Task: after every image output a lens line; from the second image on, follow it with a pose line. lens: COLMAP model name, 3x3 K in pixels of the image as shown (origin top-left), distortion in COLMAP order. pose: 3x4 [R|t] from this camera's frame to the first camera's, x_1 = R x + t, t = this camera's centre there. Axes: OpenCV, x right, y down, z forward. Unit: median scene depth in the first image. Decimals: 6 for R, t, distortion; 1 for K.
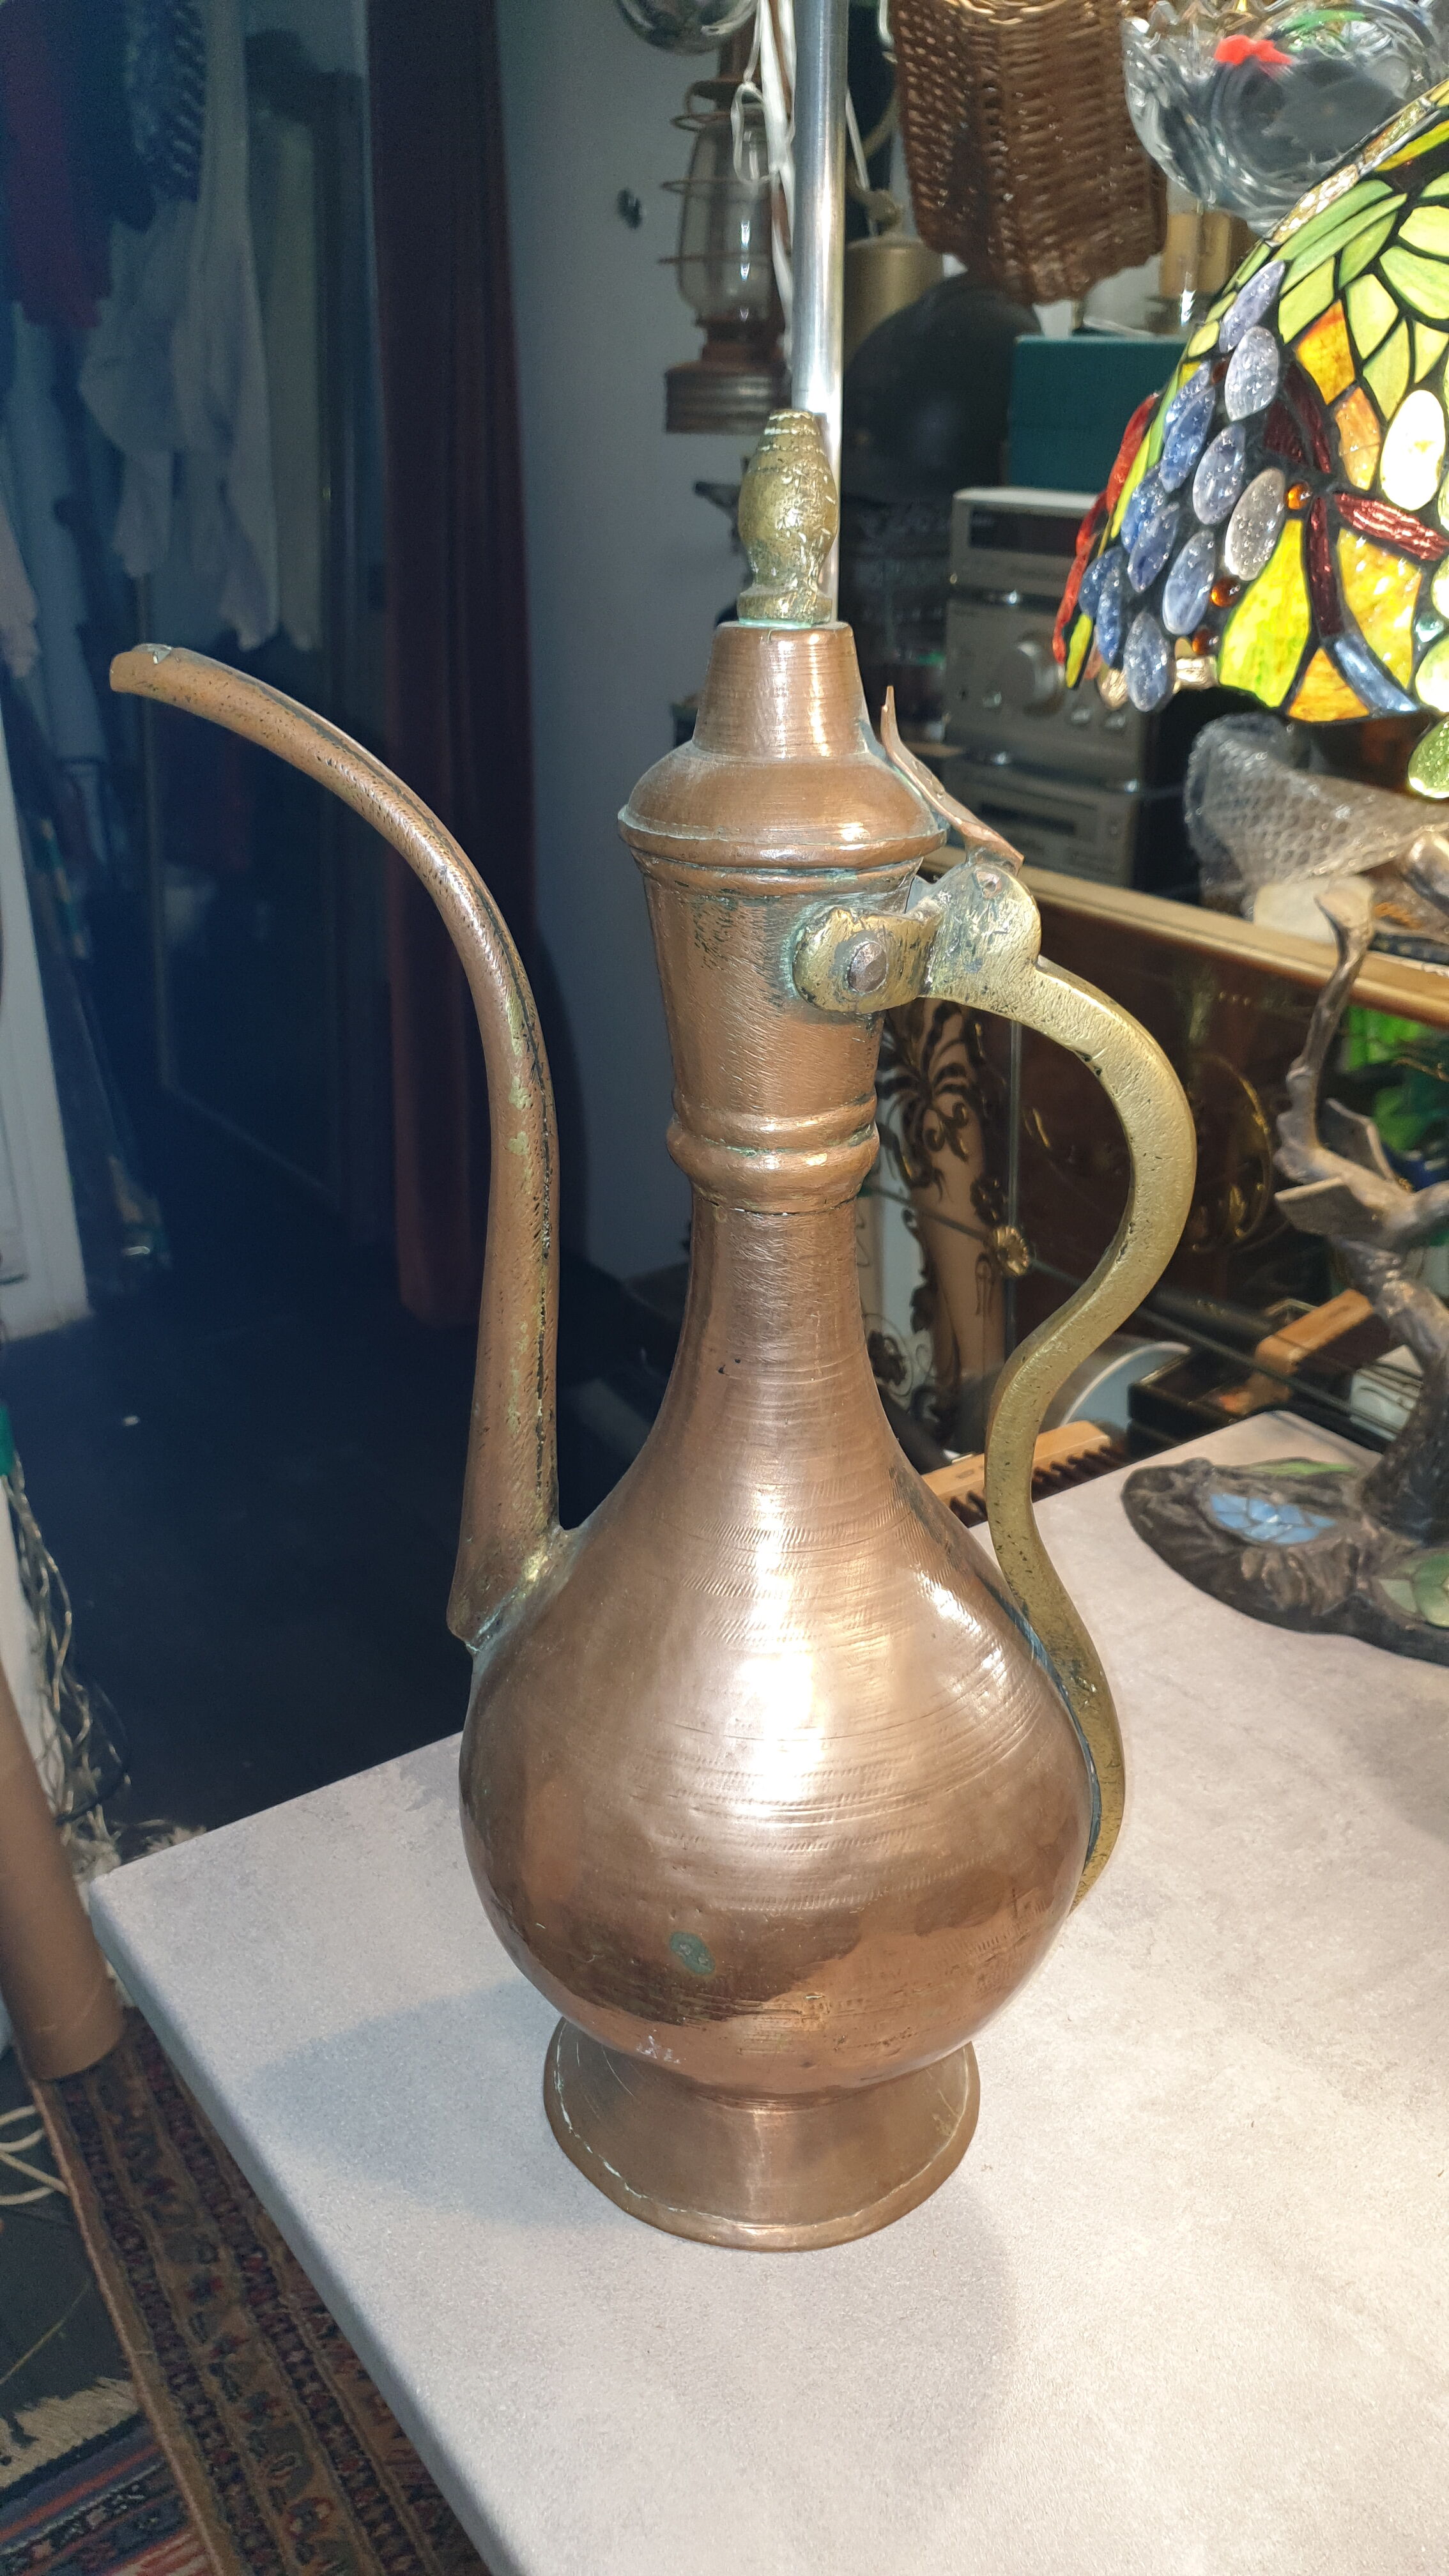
lens RADIAL K [[2071.5, 0, 718.6], [0, 2071.5, 1271.8], [0, 0, 1]] dist [0.005172, -0.000335]
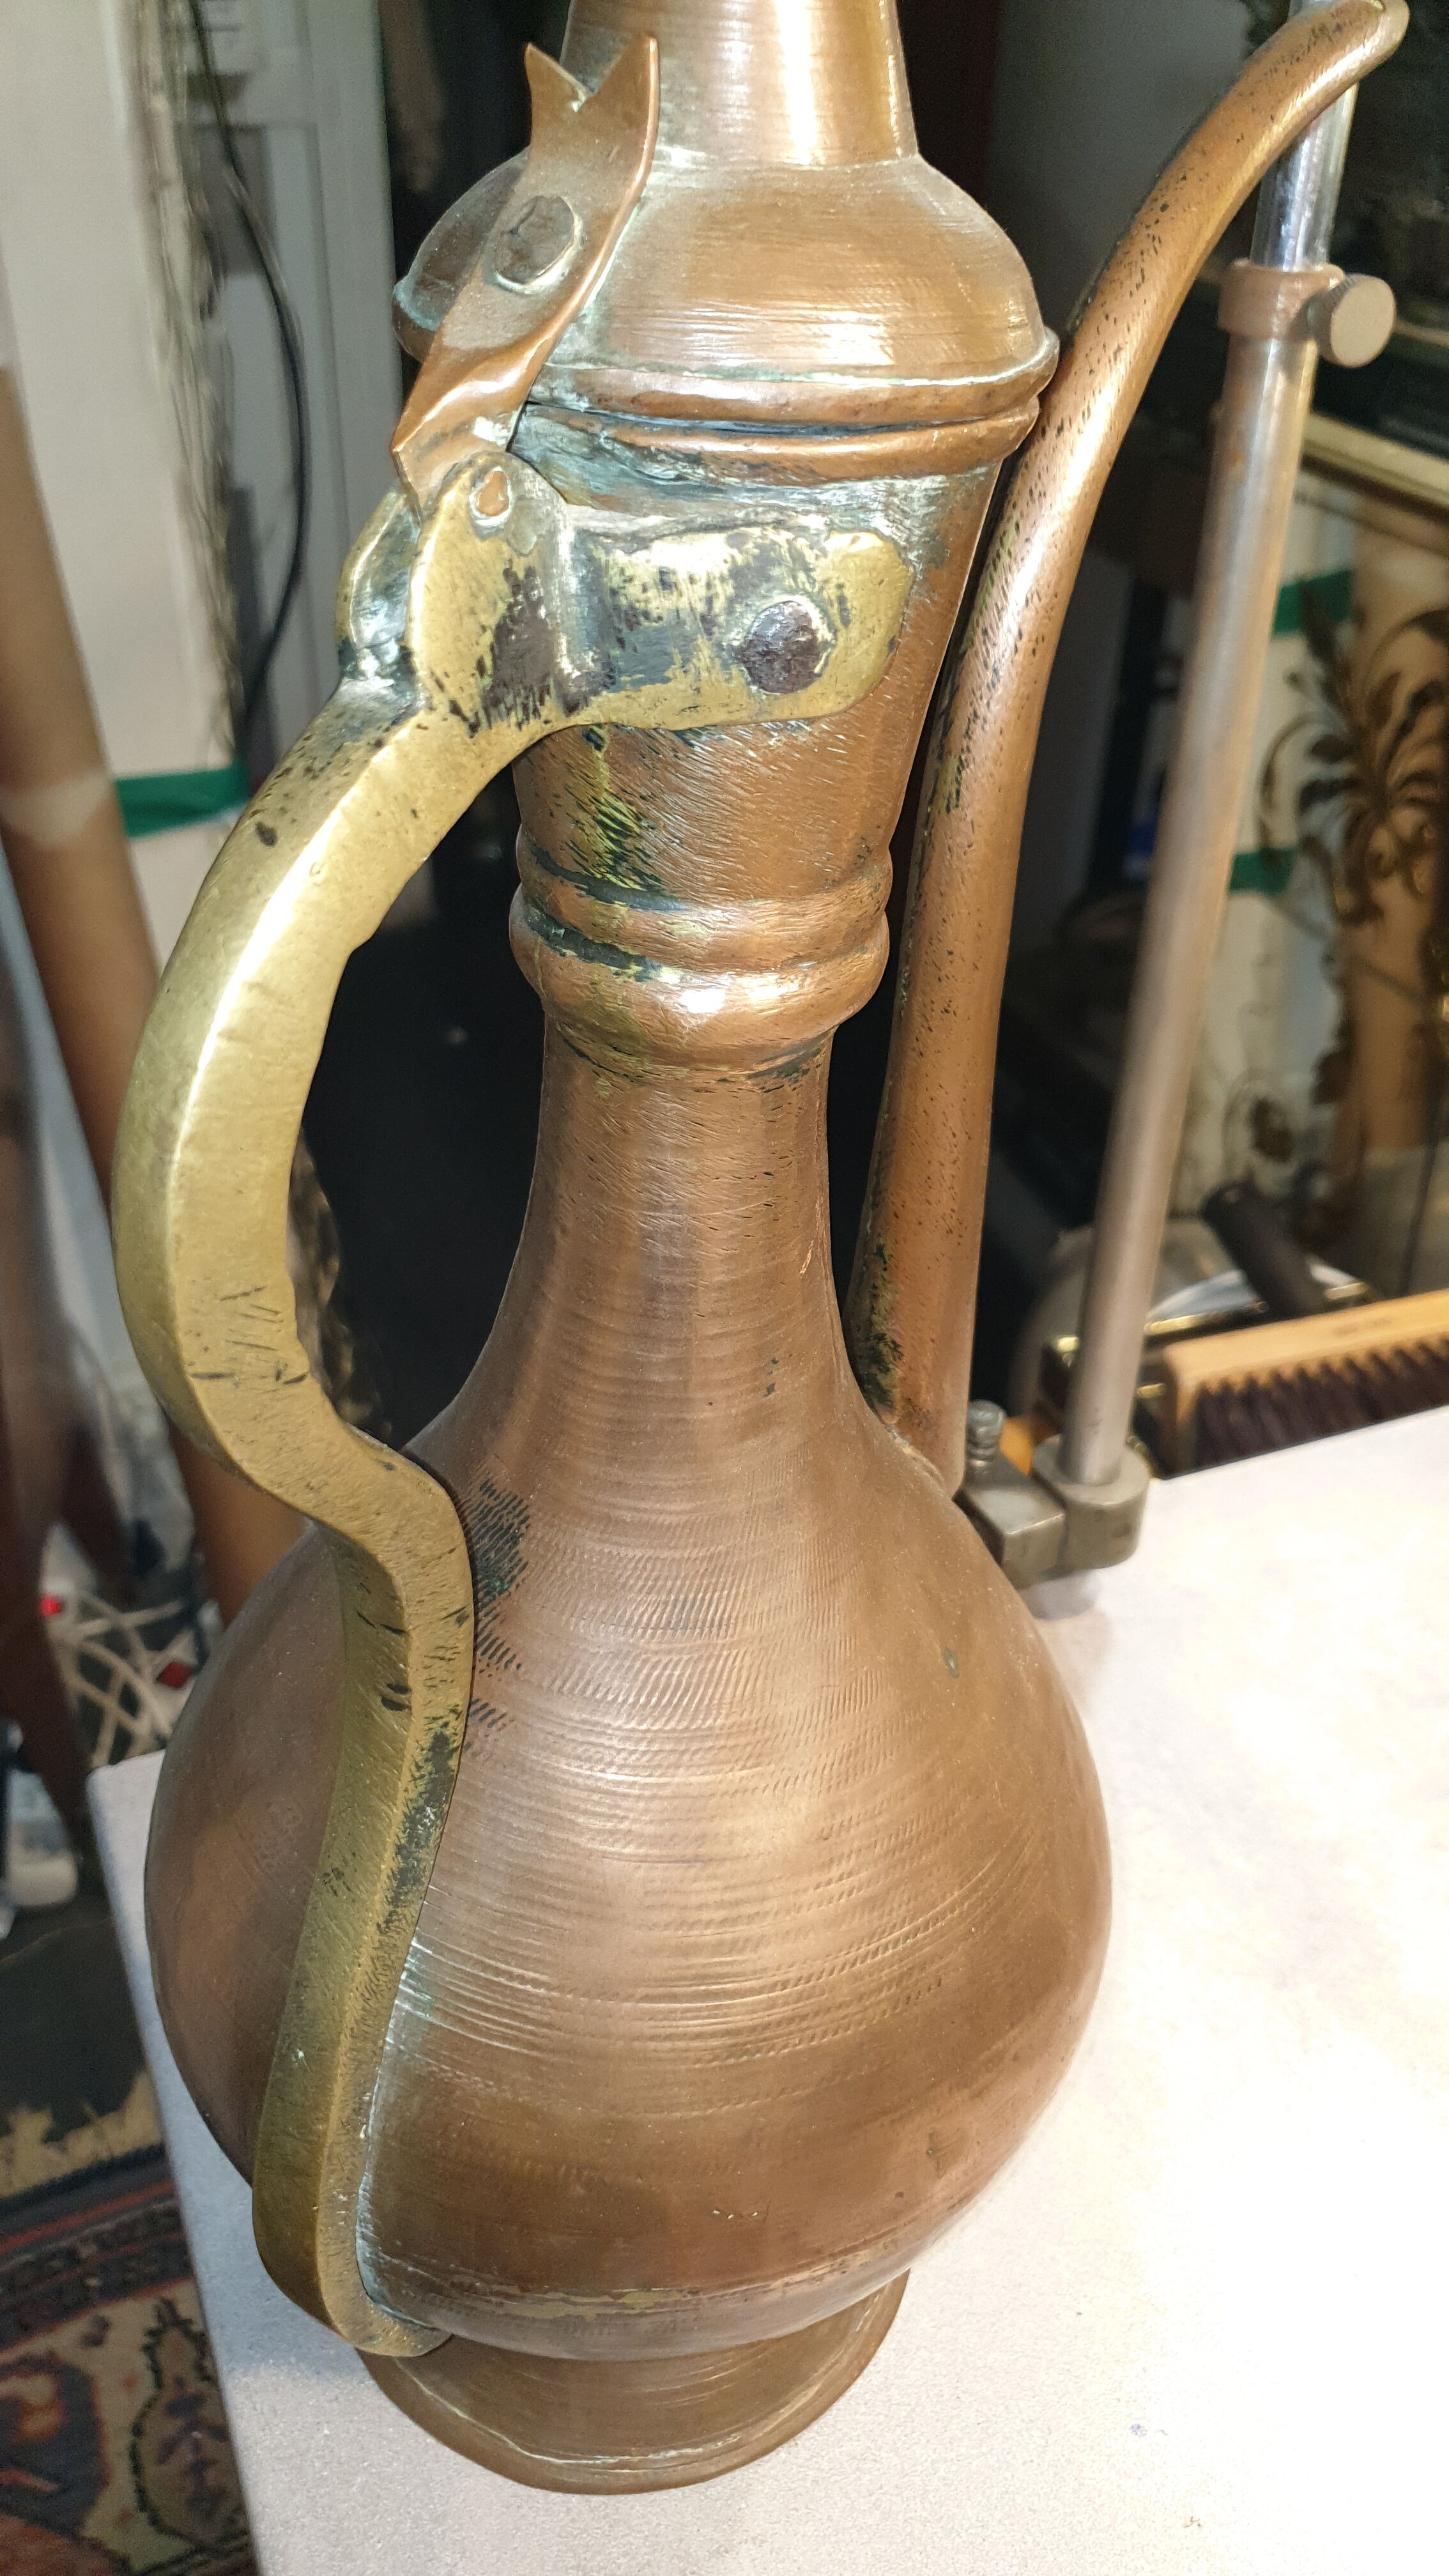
lens RADIAL K [[2071.5, 0, 676.7], [0, 2071.5, 1232.2], [0, 0, 1]] dist [0.005172, -0.000335]
pose [[0.971284, 0.145719, -0.188076, 0.027090], [-0.113176, 0.978308, 0.173505, -0.064846], [0.209280, -0.147237, 0.966707, 0.331131]]
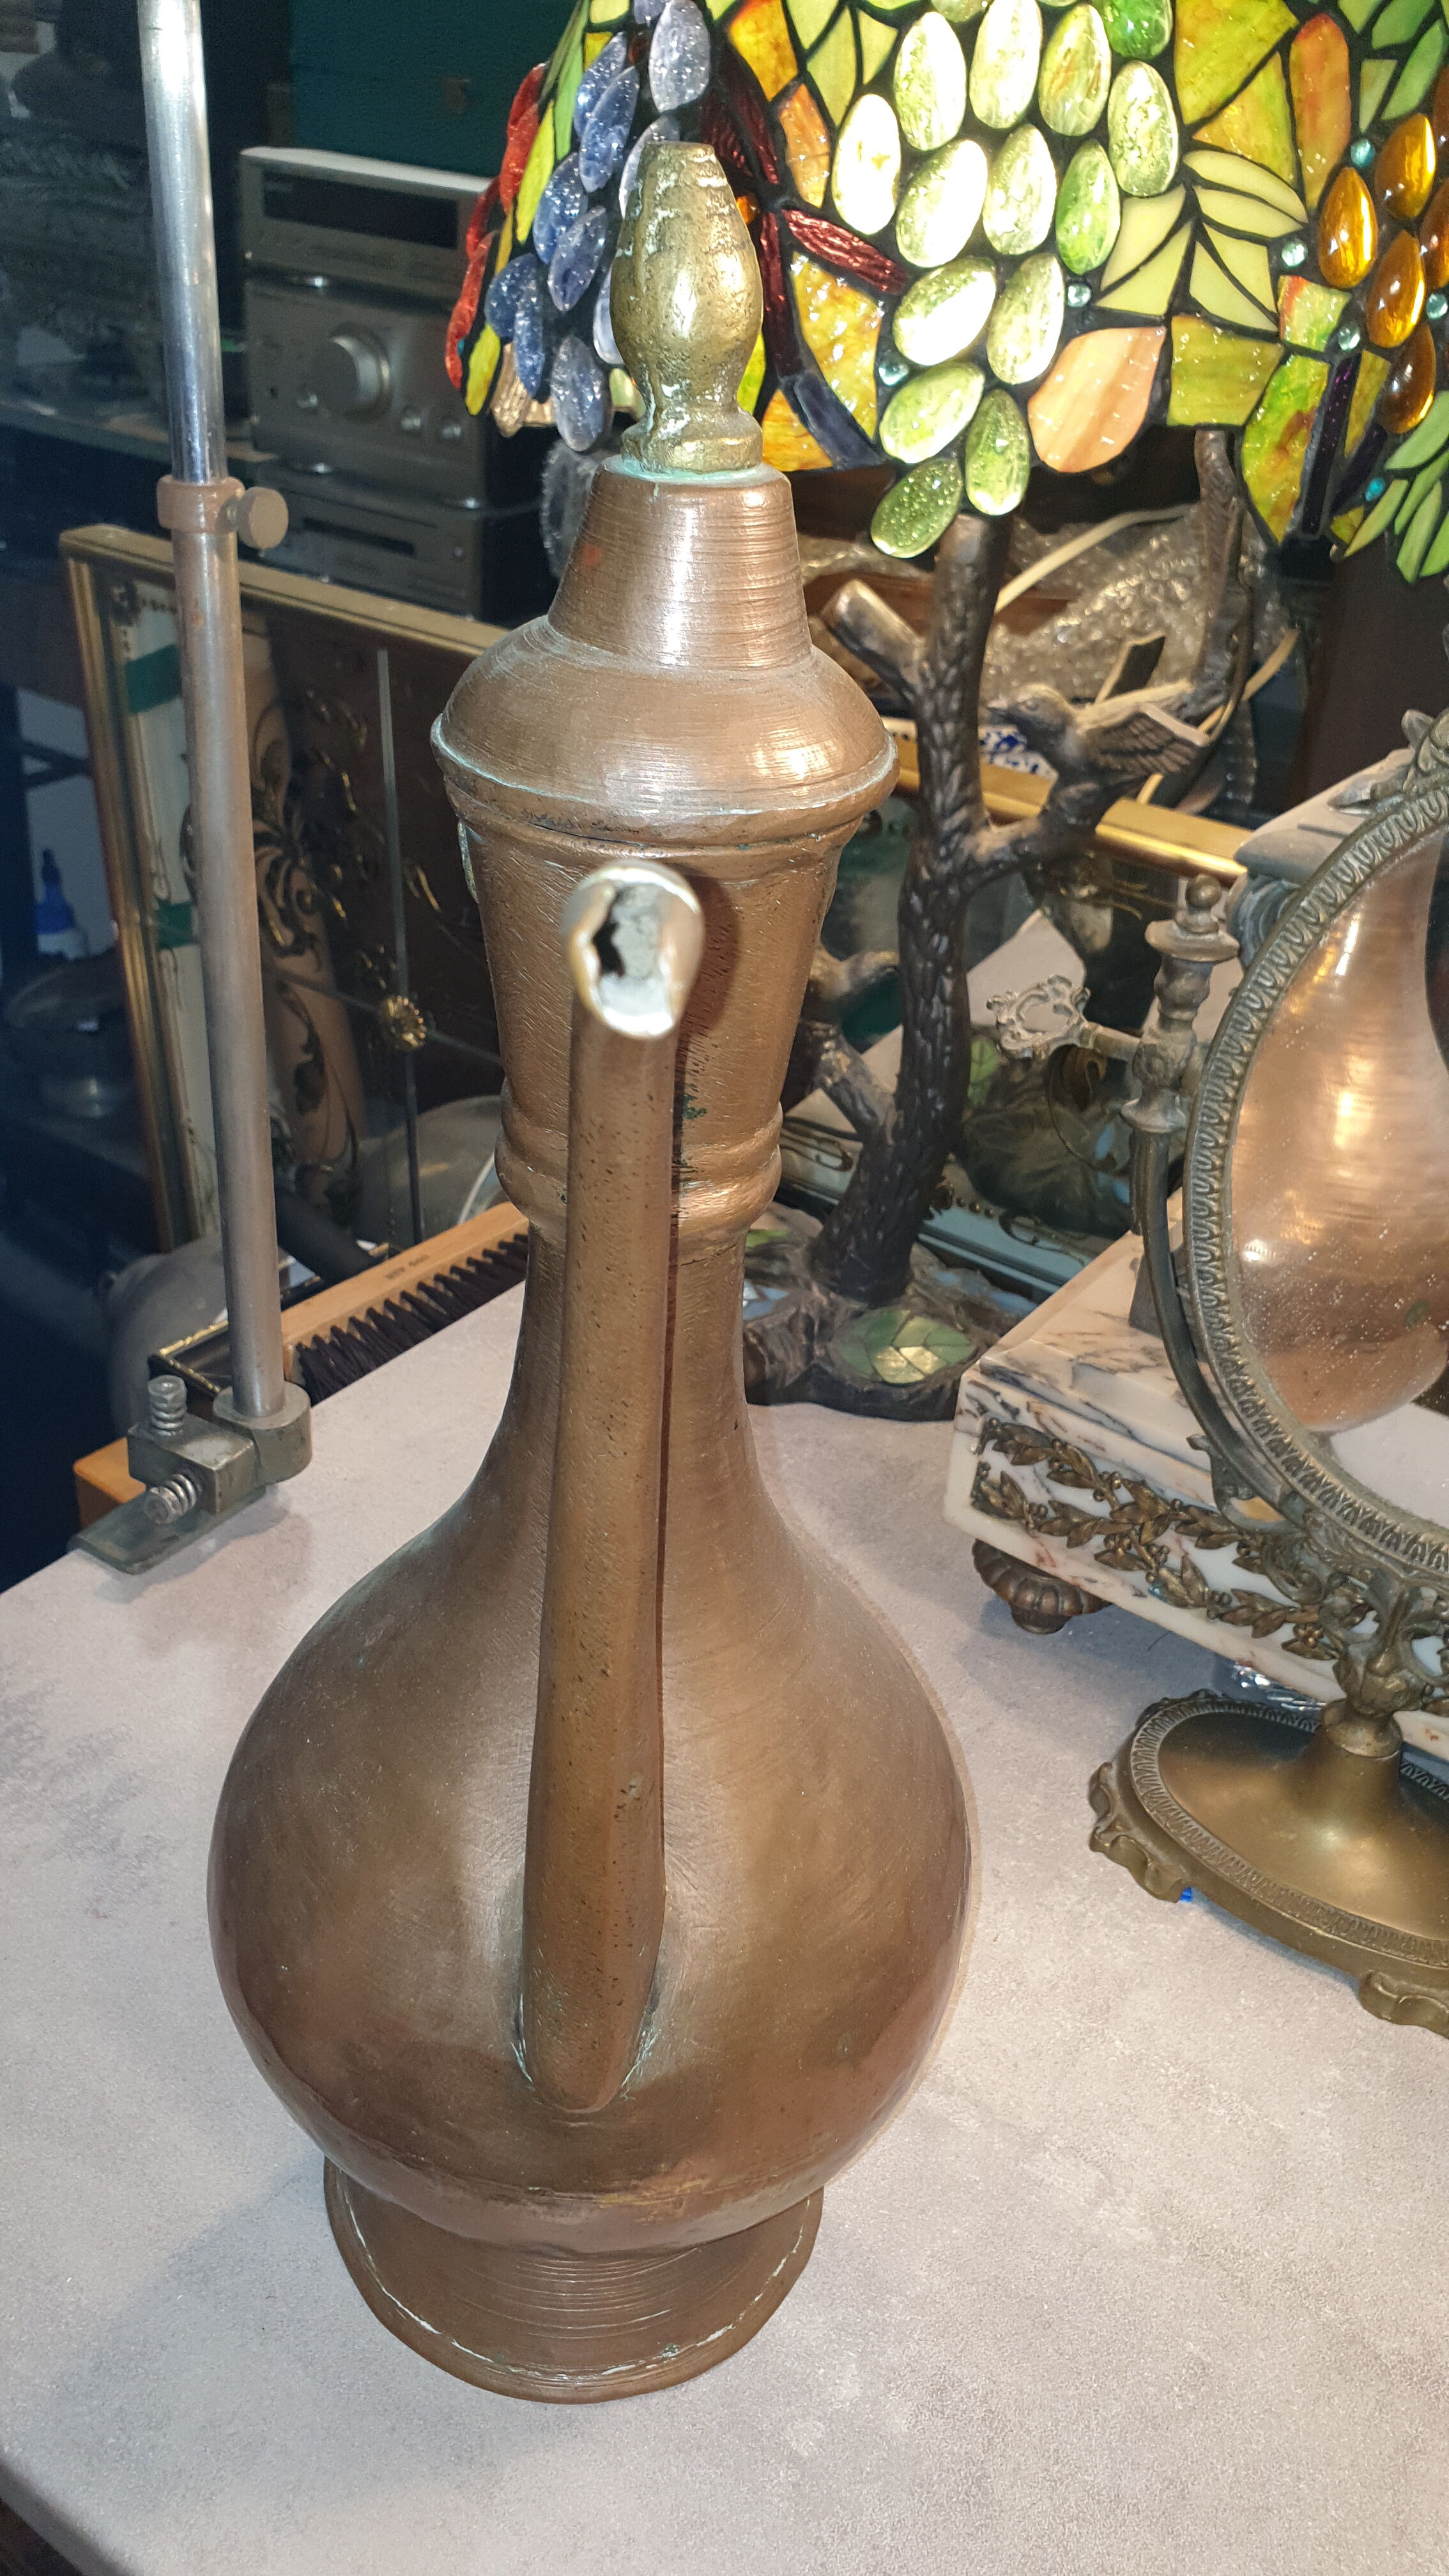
lens RADIAL K [[2071.5, 0, 750.1], [0, 2071.5, 1281.8], [0, 0, 1]] dist [0.005172, -0.000335]
pose [[0.935302, -0.115742, 0.334387, -0.068222], [0.066324, 0.985586, 0.155631, -0.052699], [-0.347580, -0.123384, 0.929497, 0.100588]]
